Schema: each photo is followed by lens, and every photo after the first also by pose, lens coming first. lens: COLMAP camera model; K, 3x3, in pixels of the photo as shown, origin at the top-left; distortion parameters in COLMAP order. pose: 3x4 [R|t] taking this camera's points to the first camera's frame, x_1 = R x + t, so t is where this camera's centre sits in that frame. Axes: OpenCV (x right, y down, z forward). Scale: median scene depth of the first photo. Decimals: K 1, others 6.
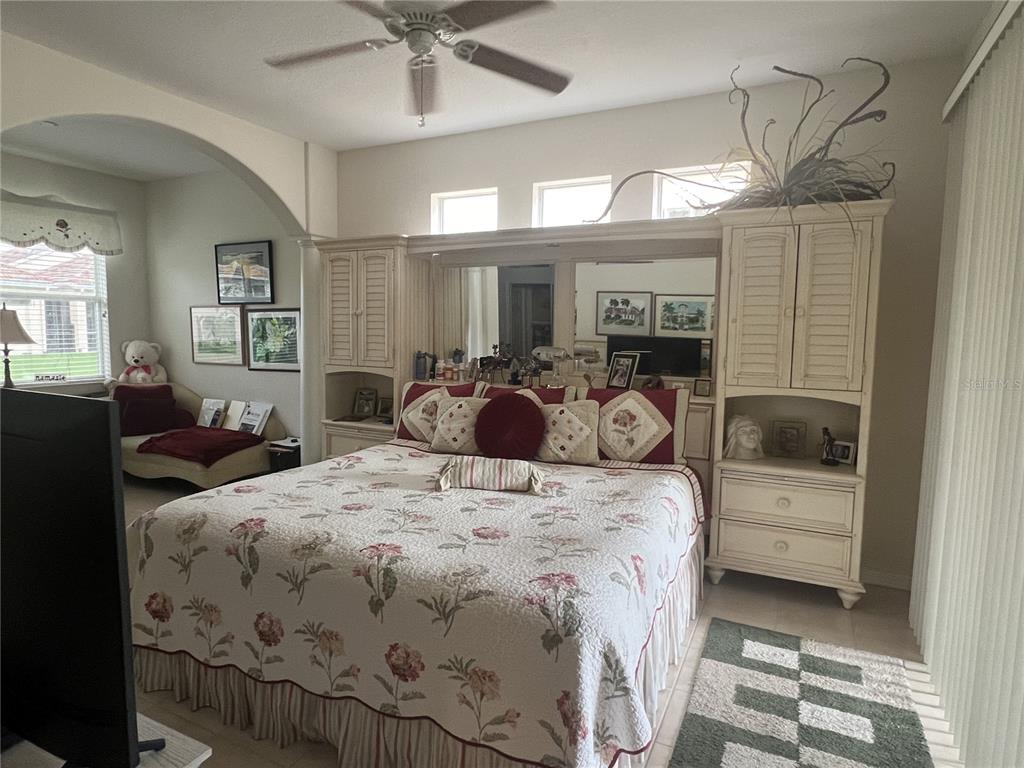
lens RADIAL K [[587.0, 0, 506.9], [0, 587.0, 382.3], [0, 0, 1]] dist [-0.002978, -0.002068]
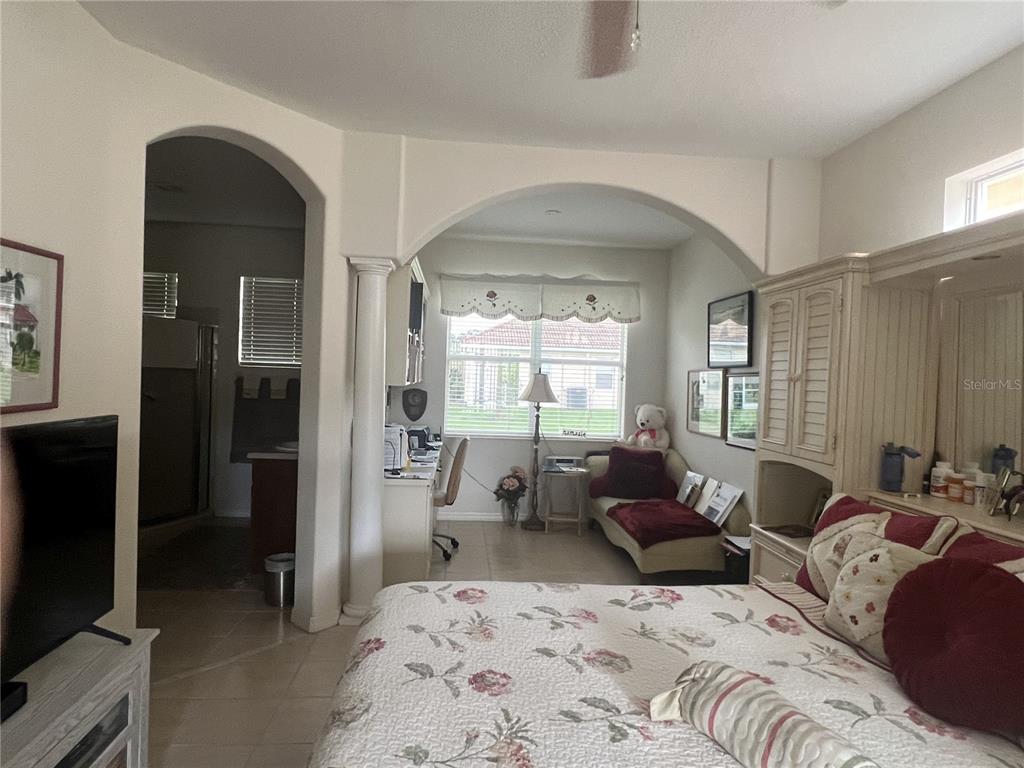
lens RADIAL K [[587.0, 0, 513.7], [0, 587.0, 382.9], [0, 0, 1]] dist [-0.002978, -0.002068]
pose [[0.516138, 0.013902, -0.856393, 0.154440], [-0.108920, 0.992816, -0.049529, -0.041058], [0.849552, 0.118842, 0.513944, 0.352217]]
